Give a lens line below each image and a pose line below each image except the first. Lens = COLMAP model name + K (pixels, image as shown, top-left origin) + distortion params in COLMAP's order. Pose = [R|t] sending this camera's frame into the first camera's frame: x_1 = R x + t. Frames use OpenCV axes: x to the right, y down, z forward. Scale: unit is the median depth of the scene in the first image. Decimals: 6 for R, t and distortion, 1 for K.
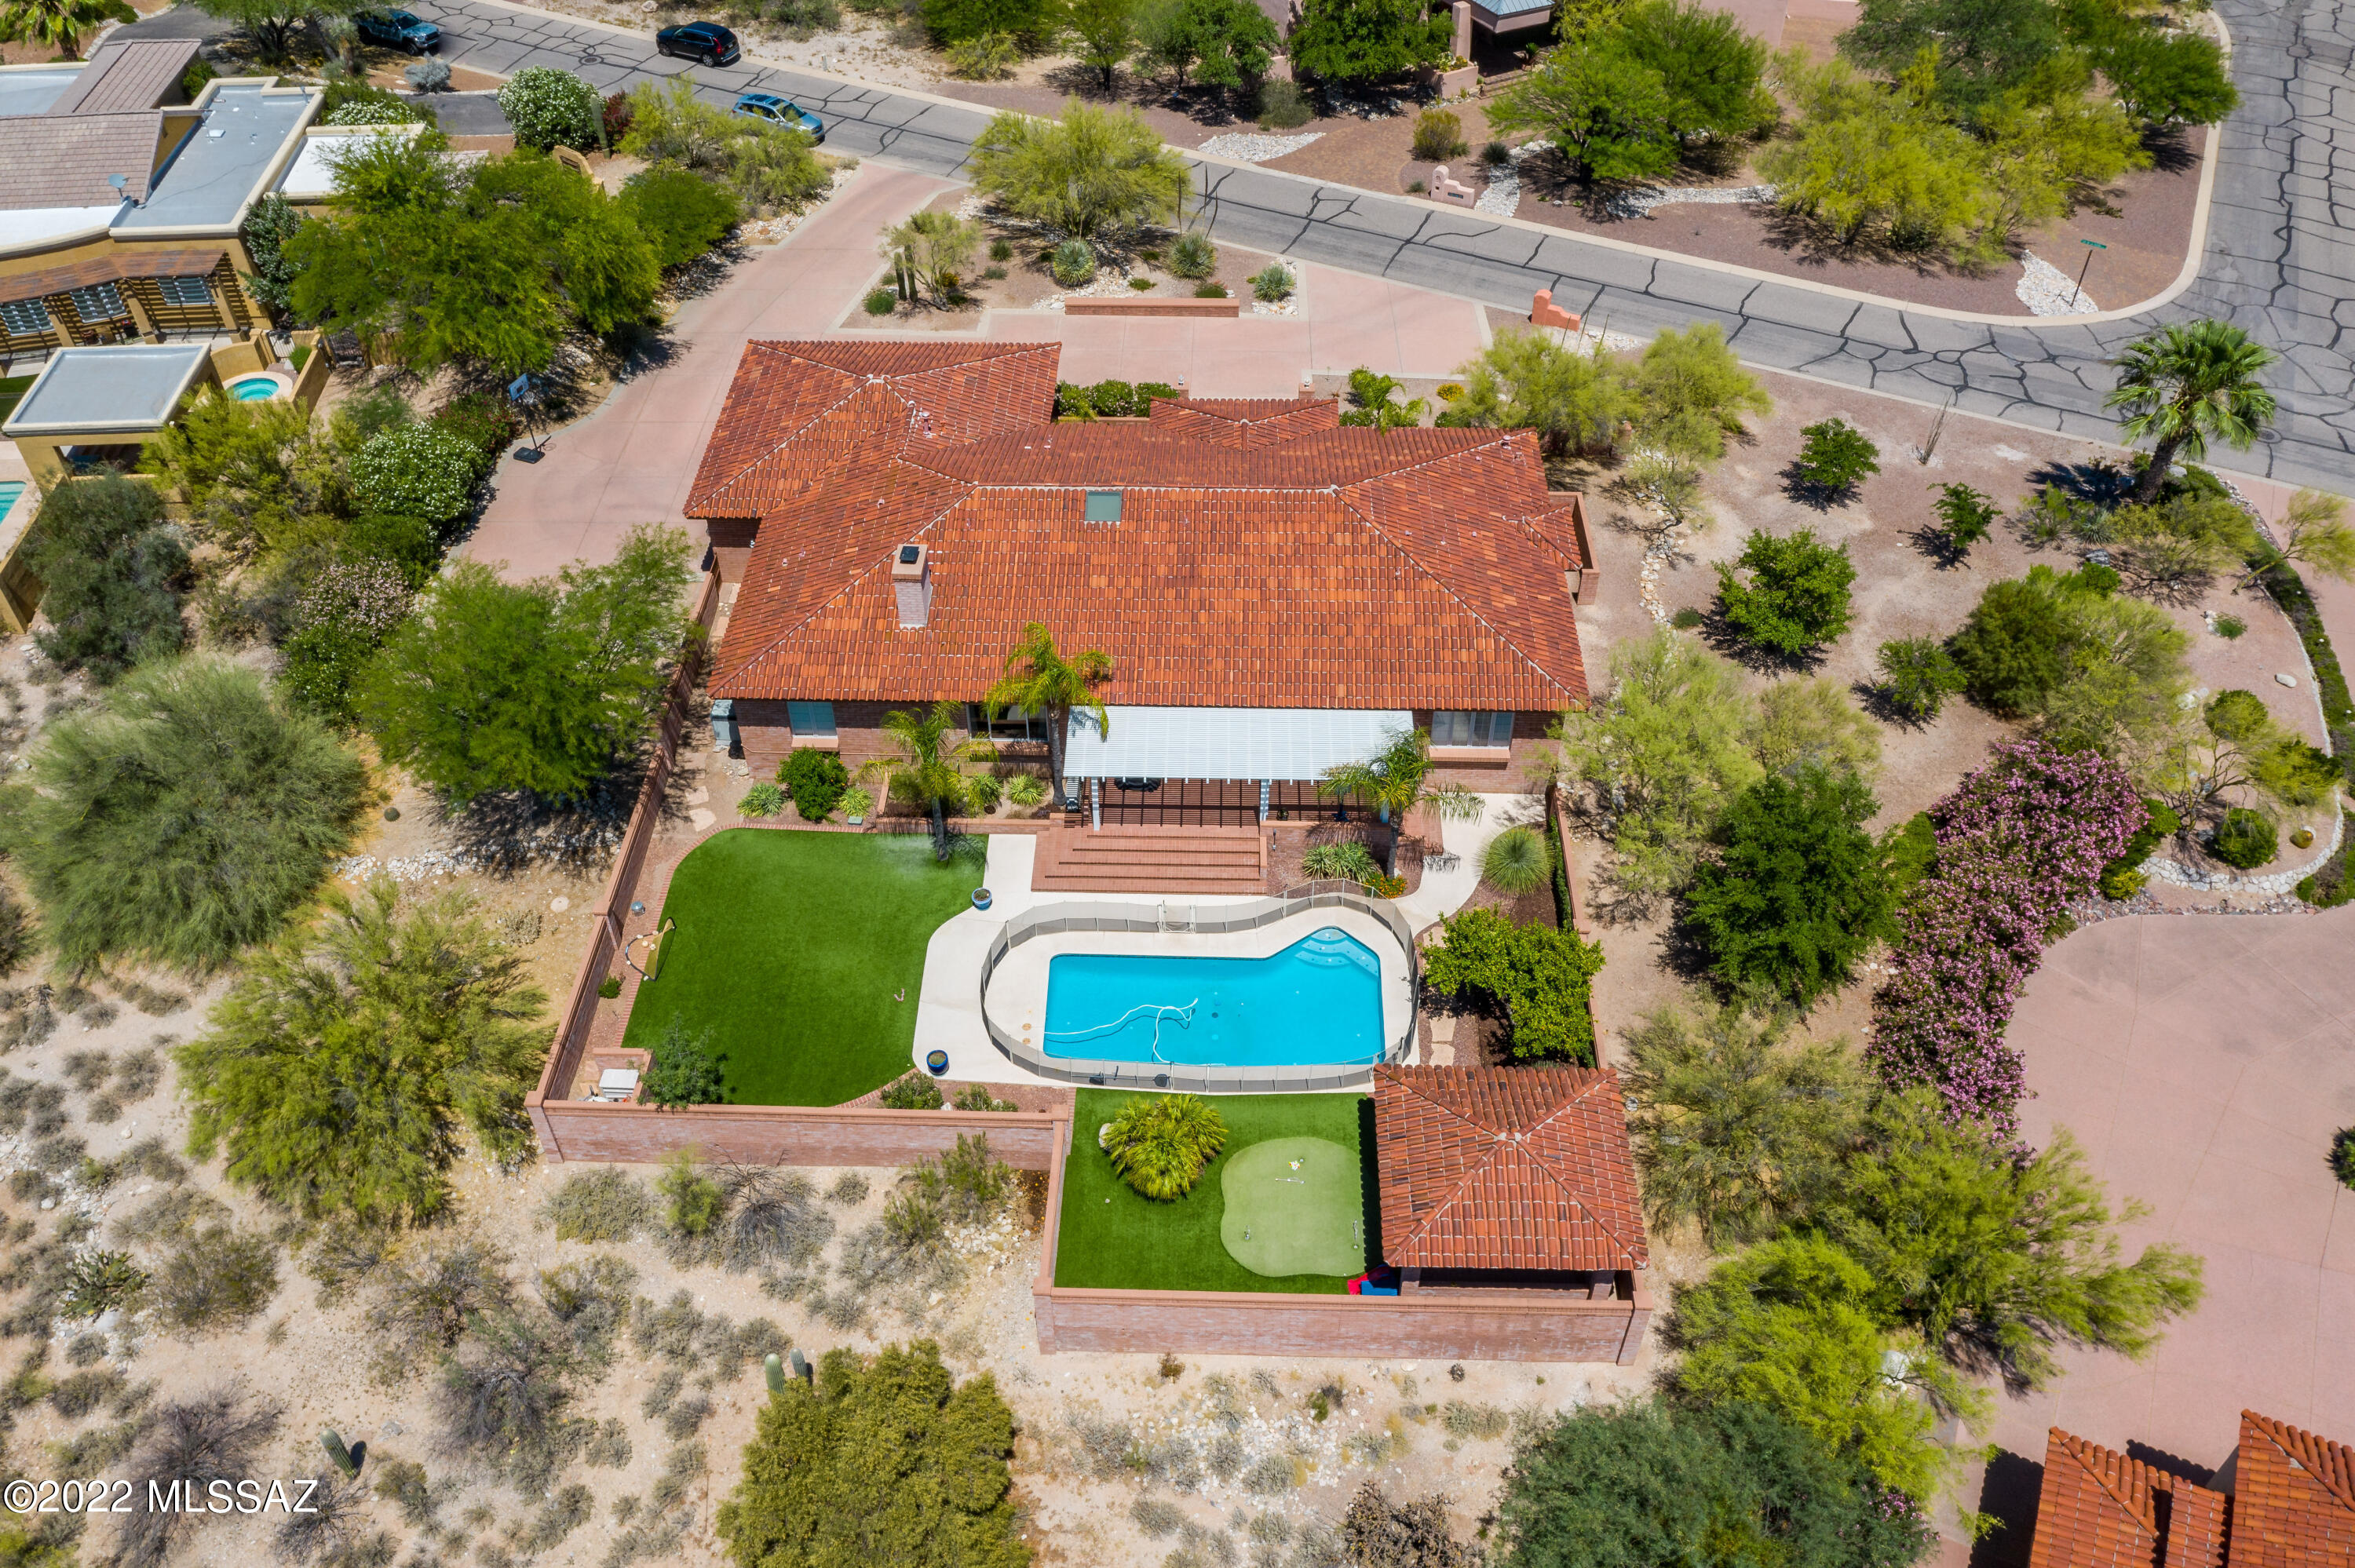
lens RADIAL K [[1839.8, 0, 1177.5], [0, 1839.8, 784.0], [0, 0, 1]] dist [0.001052, 0.006992]
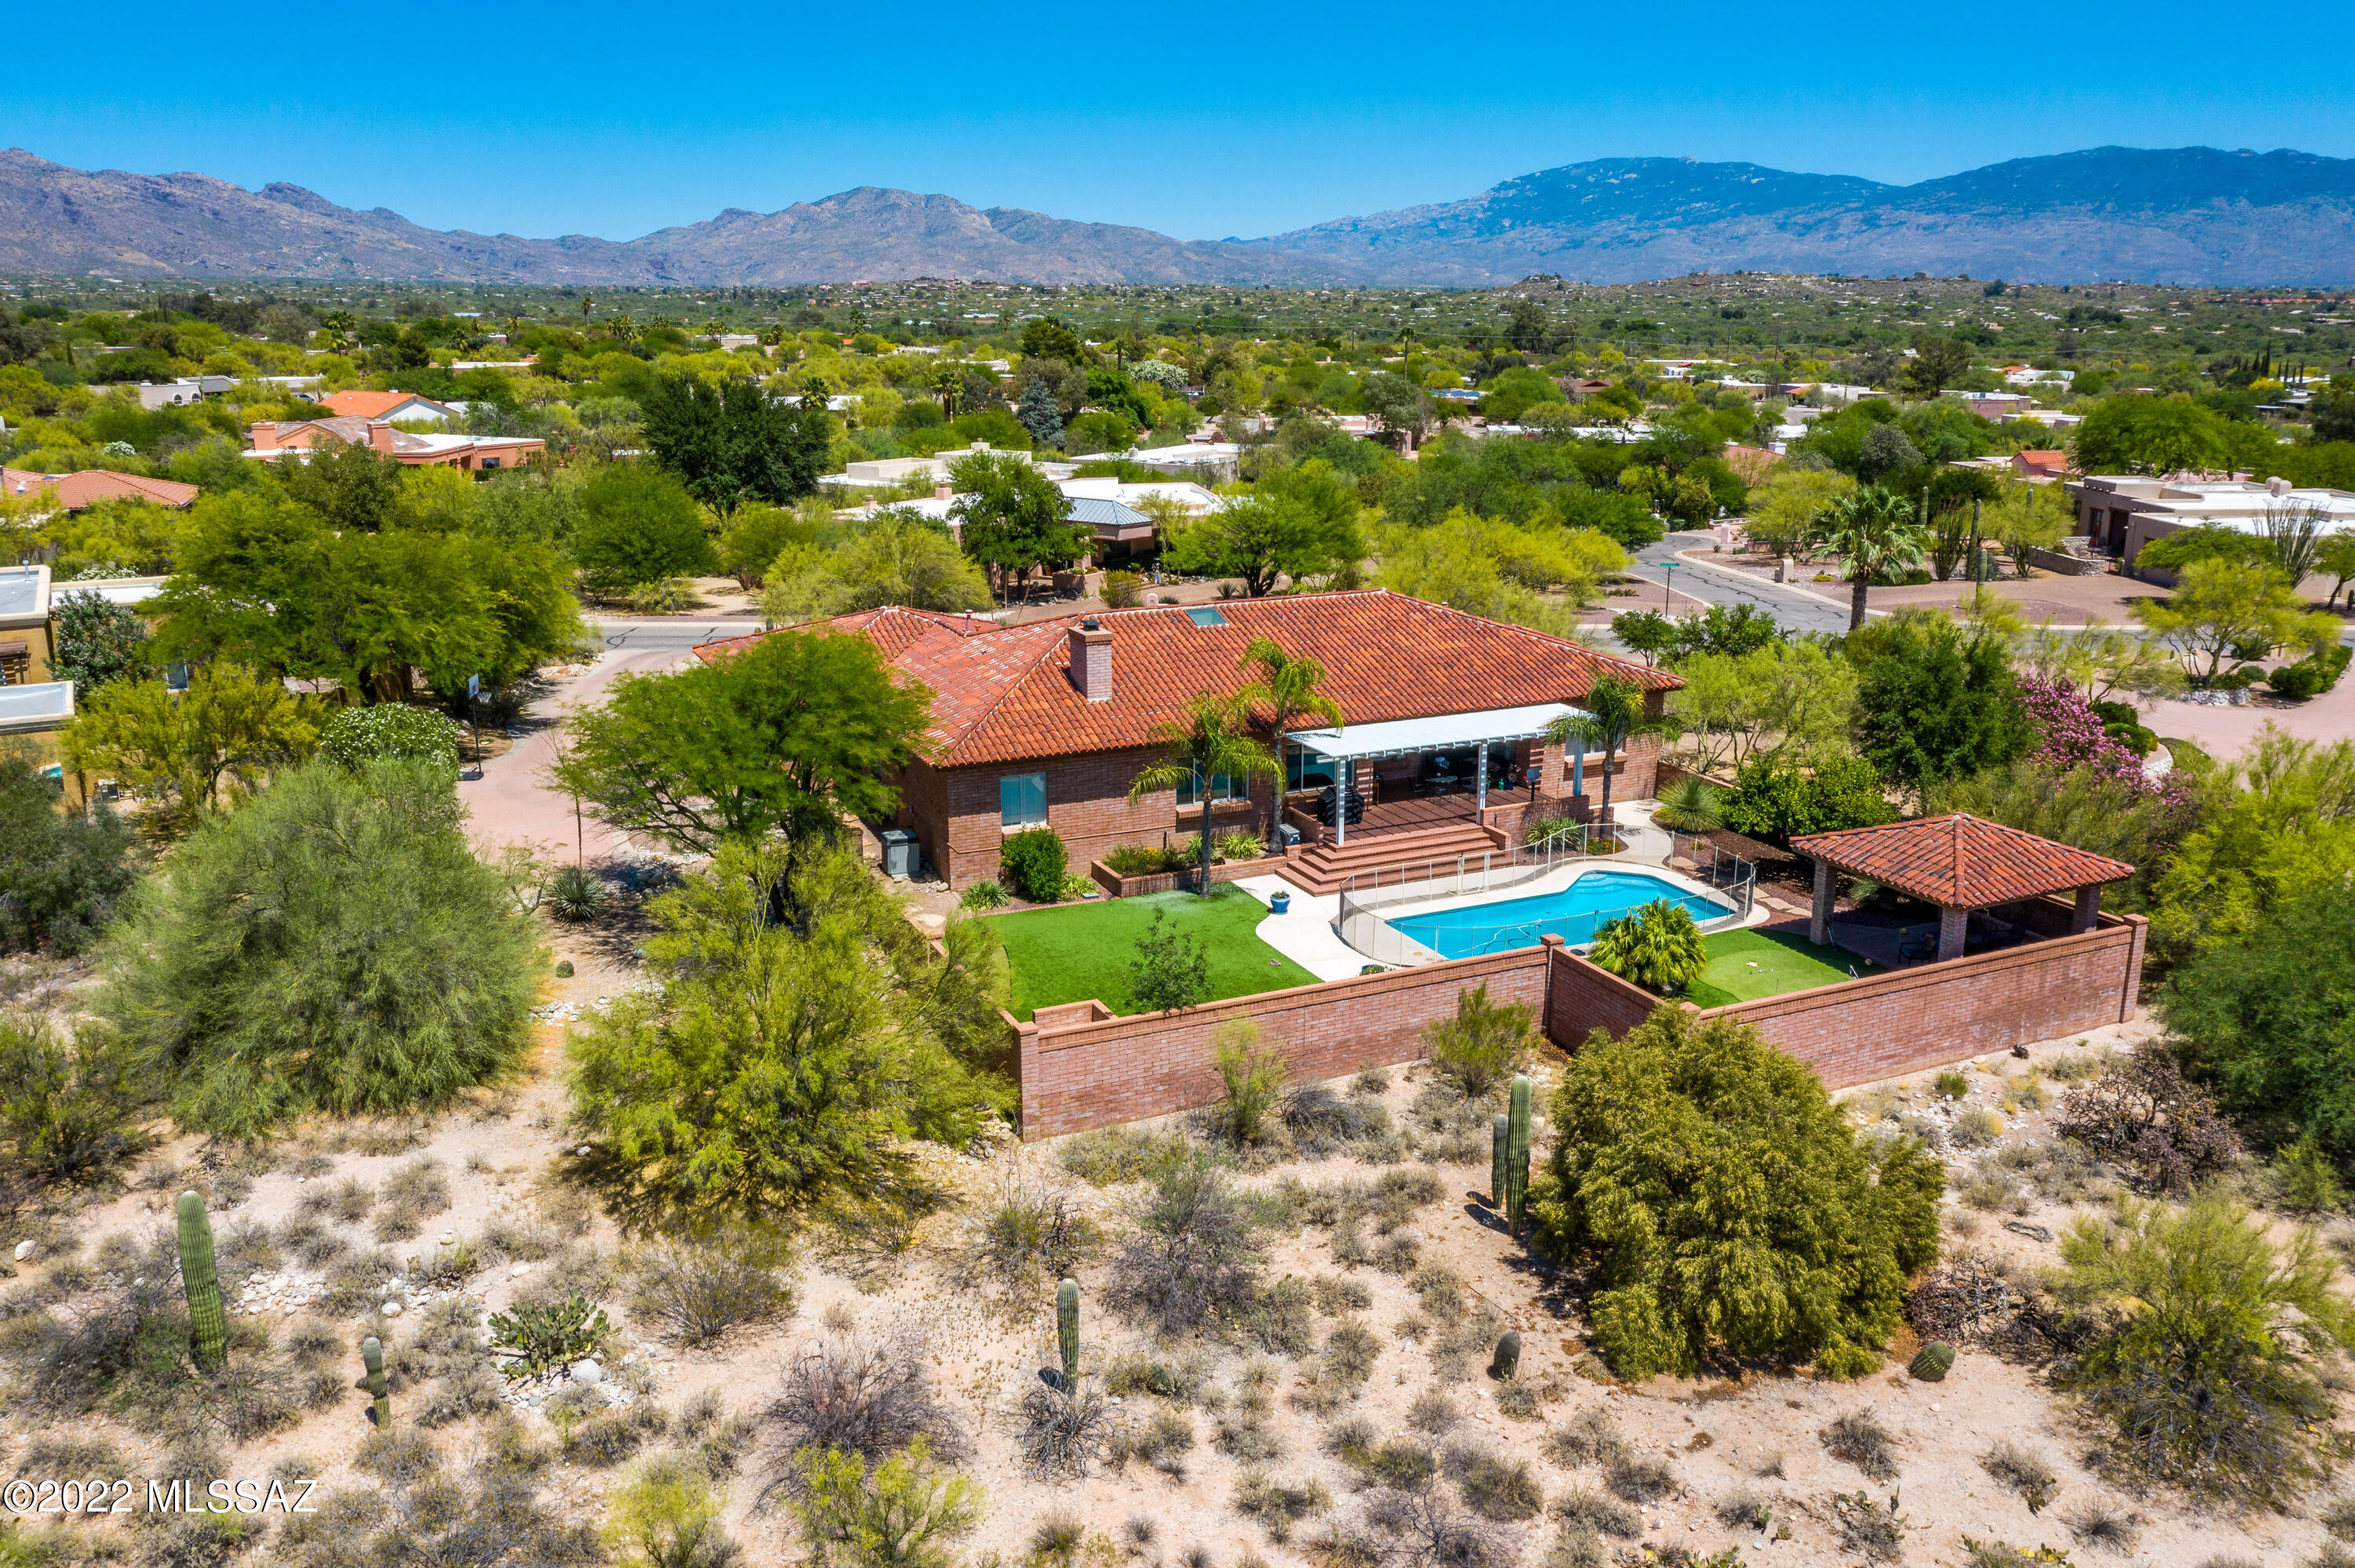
lens RADIAL K [[1839.8, 0, 1177.5], [0, 1839.8, 784.0], [0, 0, 1]] dist [0.001052, 0.006992]
pose [[0.896505, -0.110575, 0.429012, -0.627863], [0.302691, 0.859974, -0.410880, 0.435172], [-0.323507, 0.498214, 0.804441, 0.254395]]
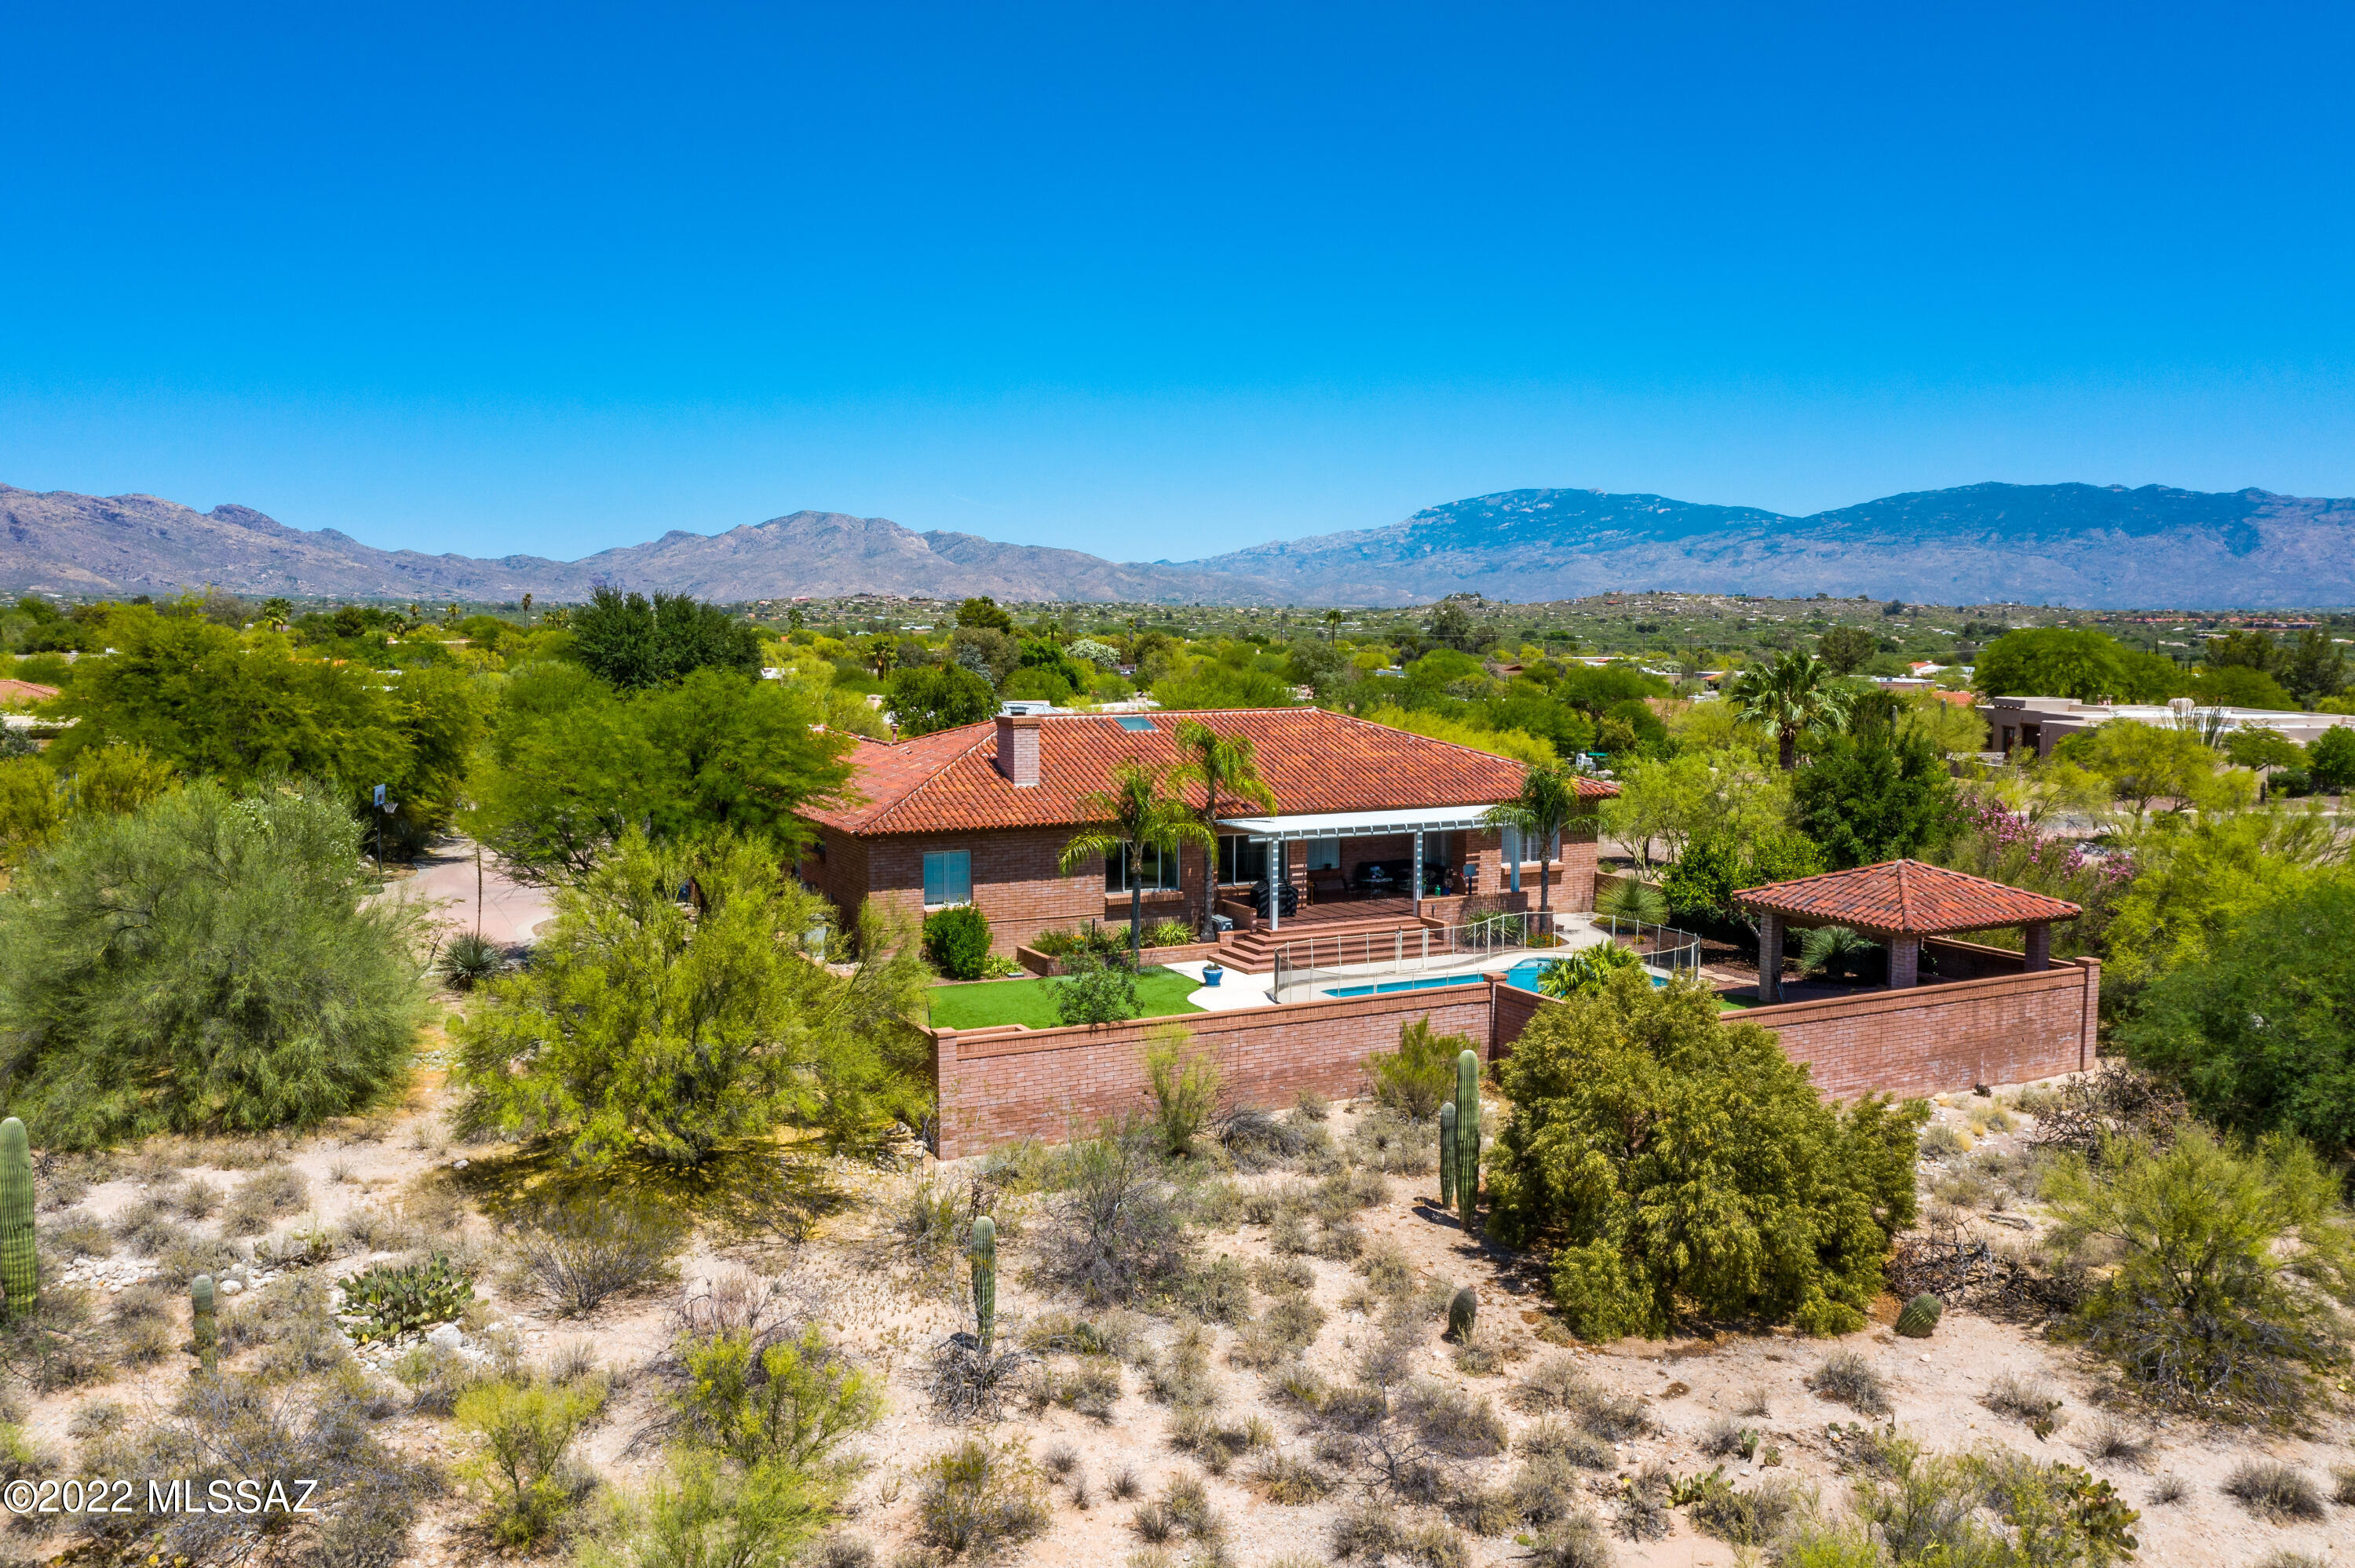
lens RADIAL K [[1844.4, 0, 1177.5], [0, 1844.4, 784.0], [0, 0, 1]] dist [-0.000729, 0.013844]
pose [[0.879772, -0.037740, 0.473896, -0.625647], [0.323064, 0.778760, -0.537739, 0.538738], [-0.348757, 0.626186, 0.697323, 0.350588]]
